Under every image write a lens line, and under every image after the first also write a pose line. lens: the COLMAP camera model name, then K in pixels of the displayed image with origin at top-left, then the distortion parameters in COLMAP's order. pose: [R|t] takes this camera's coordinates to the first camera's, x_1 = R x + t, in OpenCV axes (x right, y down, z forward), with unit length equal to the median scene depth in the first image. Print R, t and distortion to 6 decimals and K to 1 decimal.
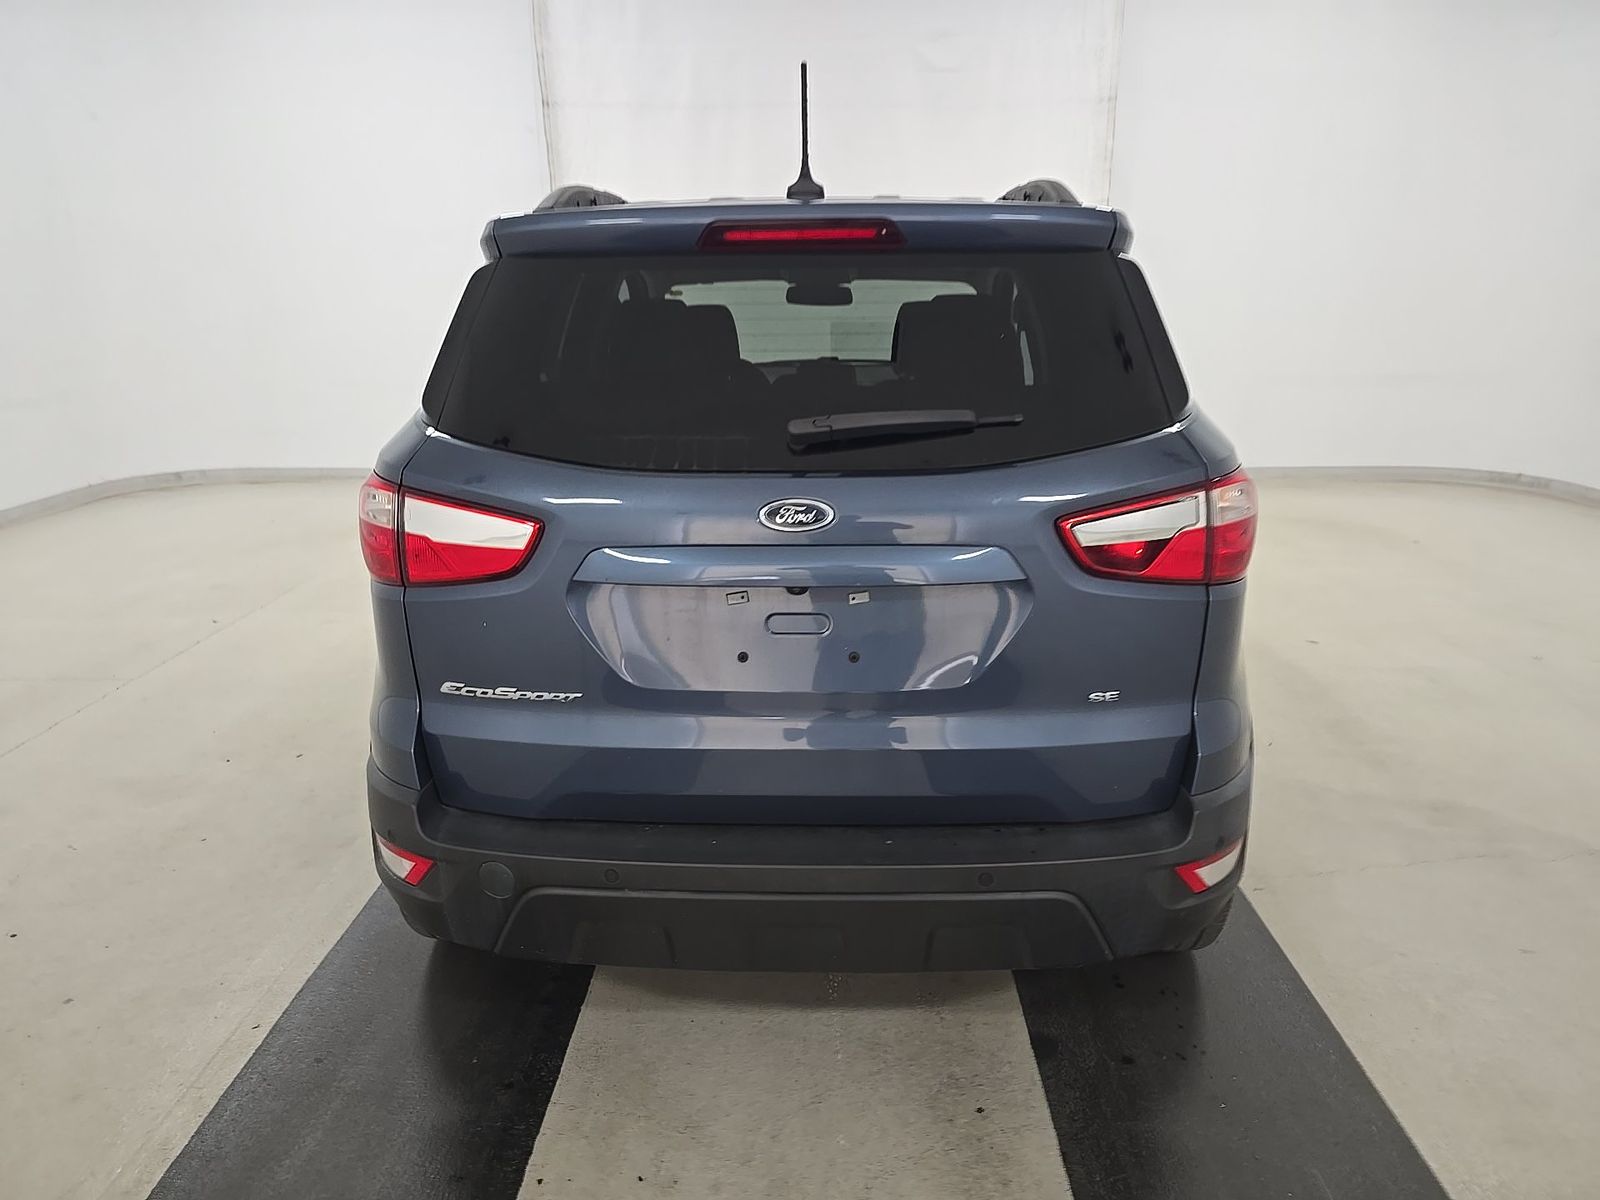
lens RADIAL K [[1089.4, 0, 811.6], [0, 1089.4, 601.4], [0, 0, 1]] dist [0.031995, -0.001817]
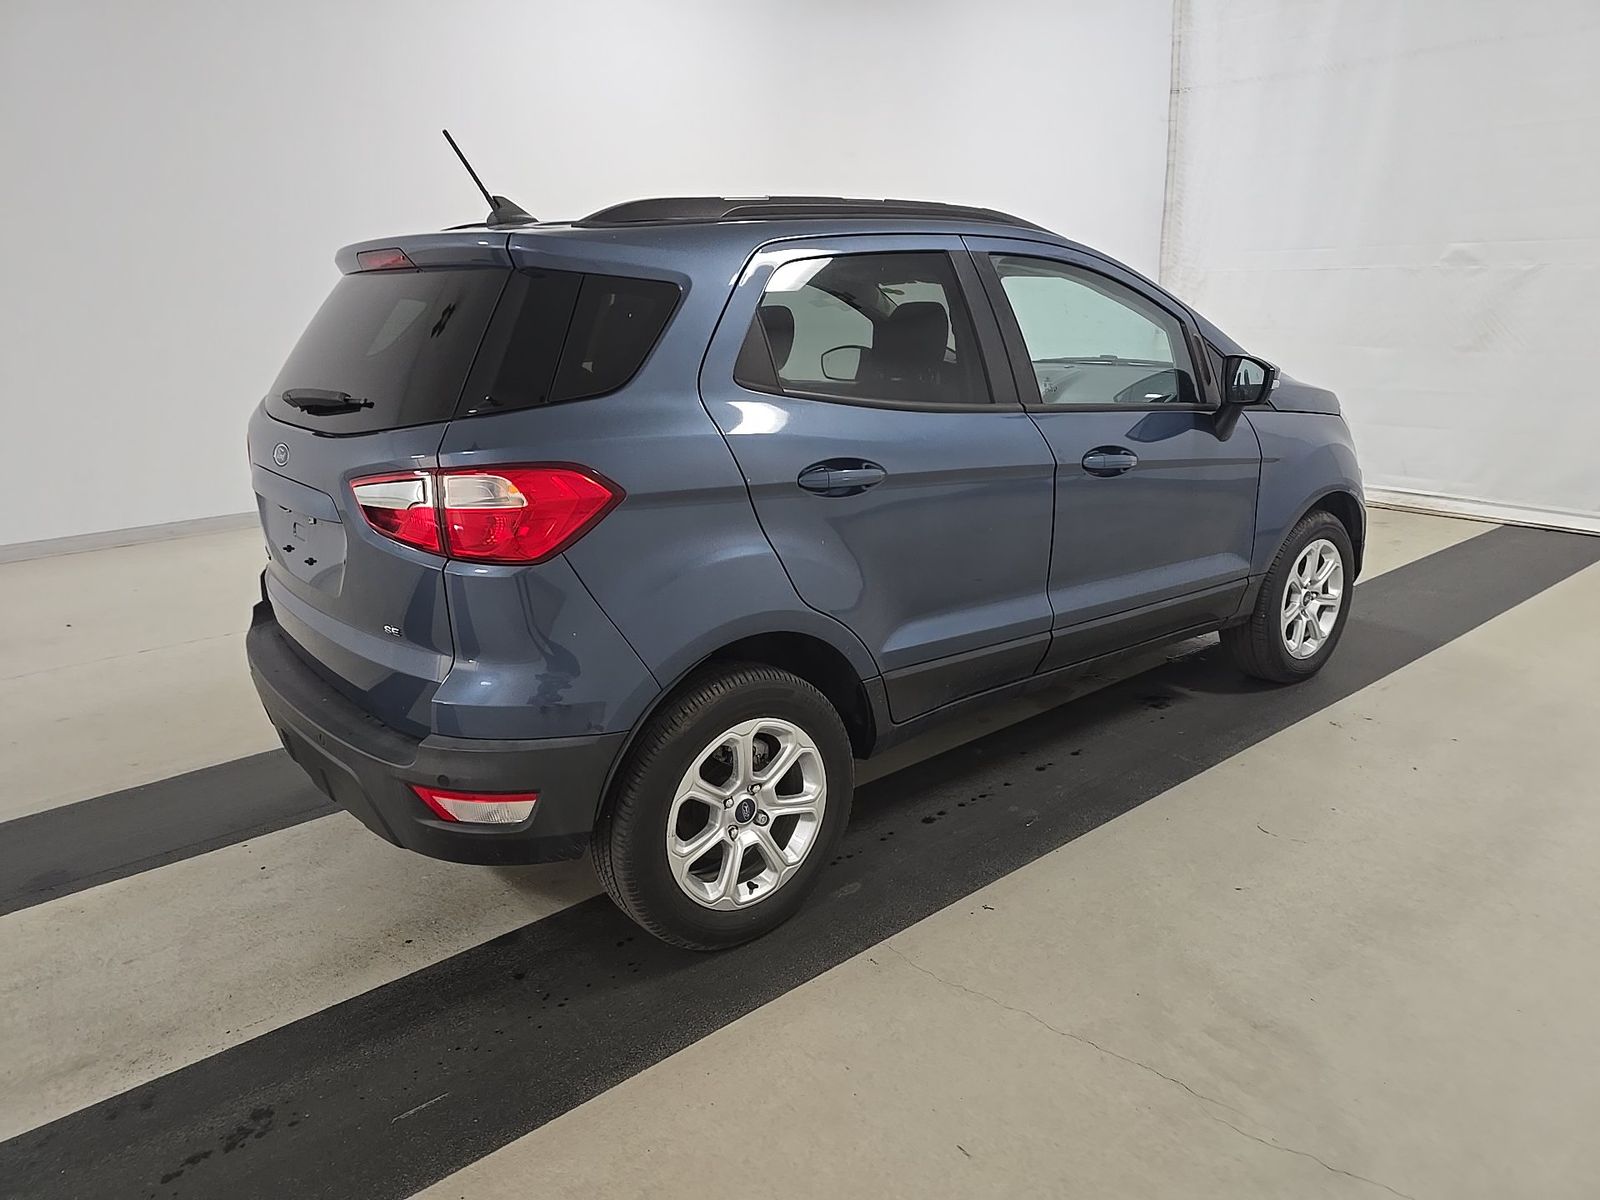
lens RADIAL K [[1089.4, 0, 803.5], [0, 1089.4, 607.0], [0, 0, 1]] dist [0.031995, -0.001817]
pose [[0.646571, 0.210318, -0.733289, 1.224283], [-0.196905, 0.974683, 0.105933, -0.135809], [0.737004, 0.075895, 0.671614, 0.417830]]
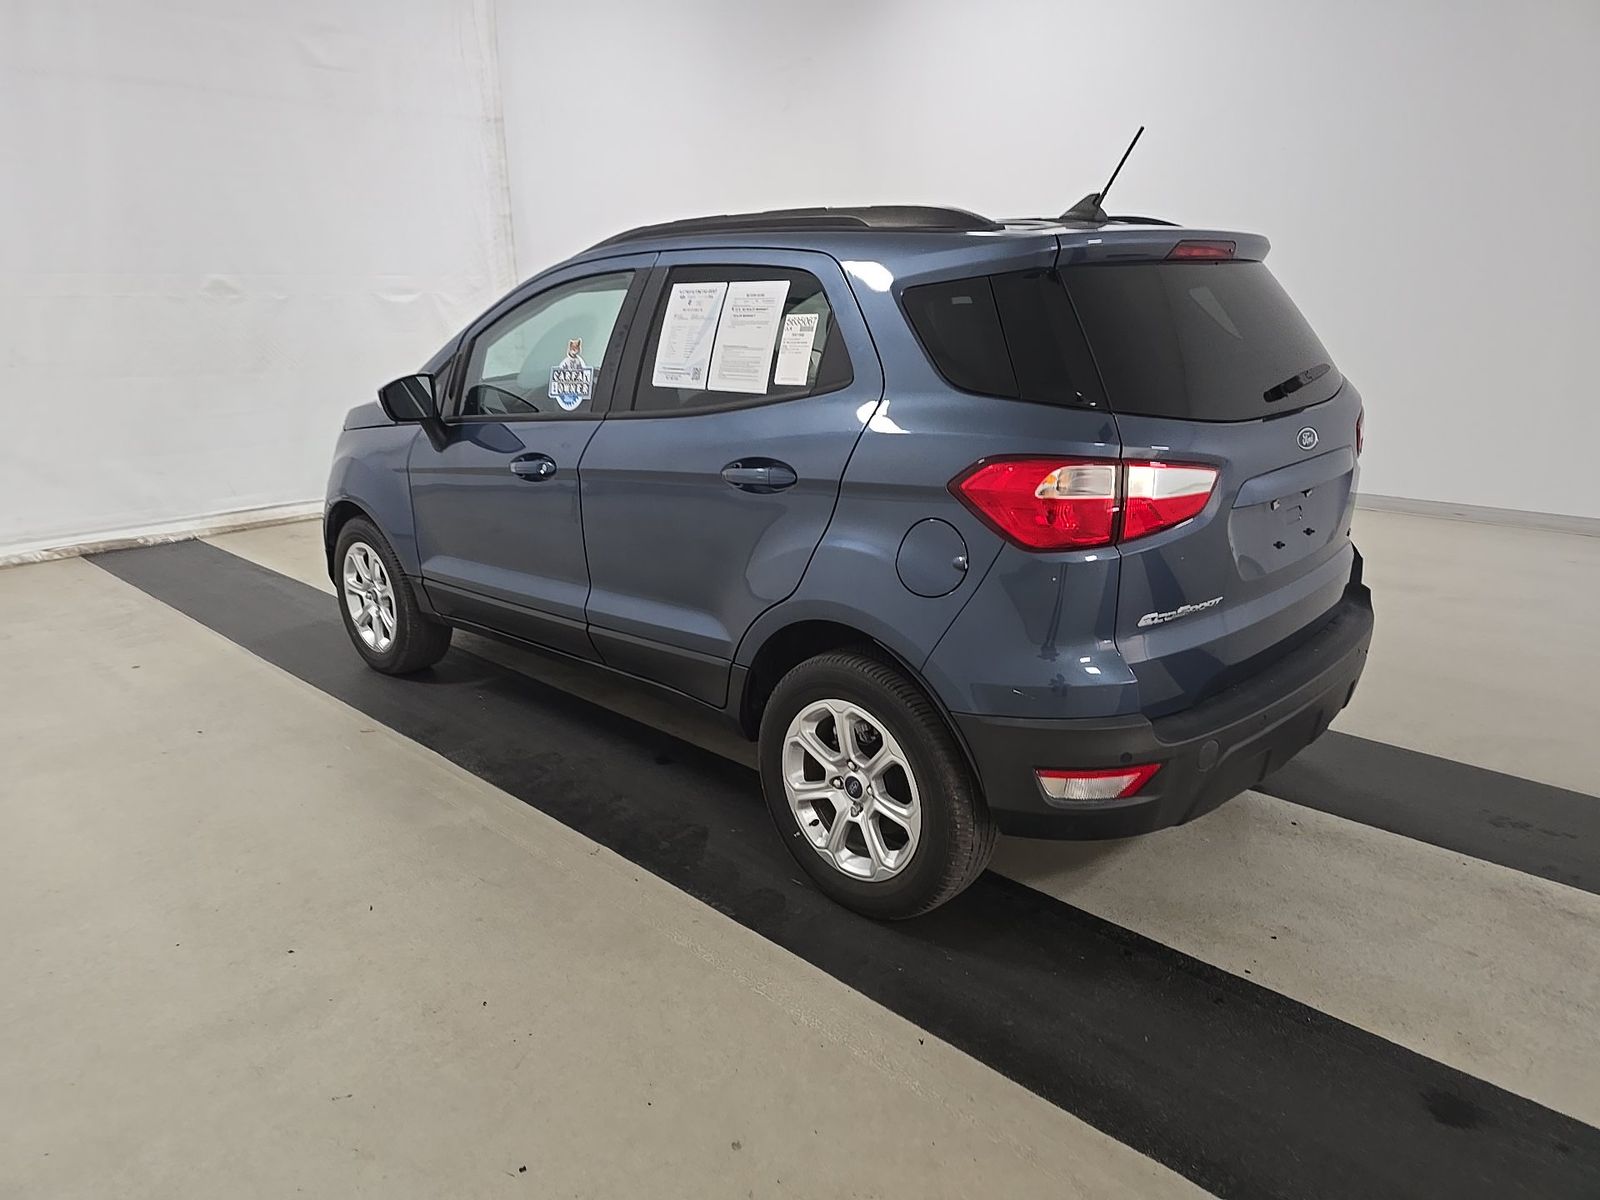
lens RADIAL K [[1089.4, 0, 798.4], [0, 1089.4, 594.0], [0, 0, 1]] dist [0.031995, -0.001817]
pose [[0.669569, -0.207325, 0.713227, -1.245017], [0.219355, 0.972618, 0.076798, -0.109730], [-0.709620, 0.105028, 0.696713, 0.362946]]
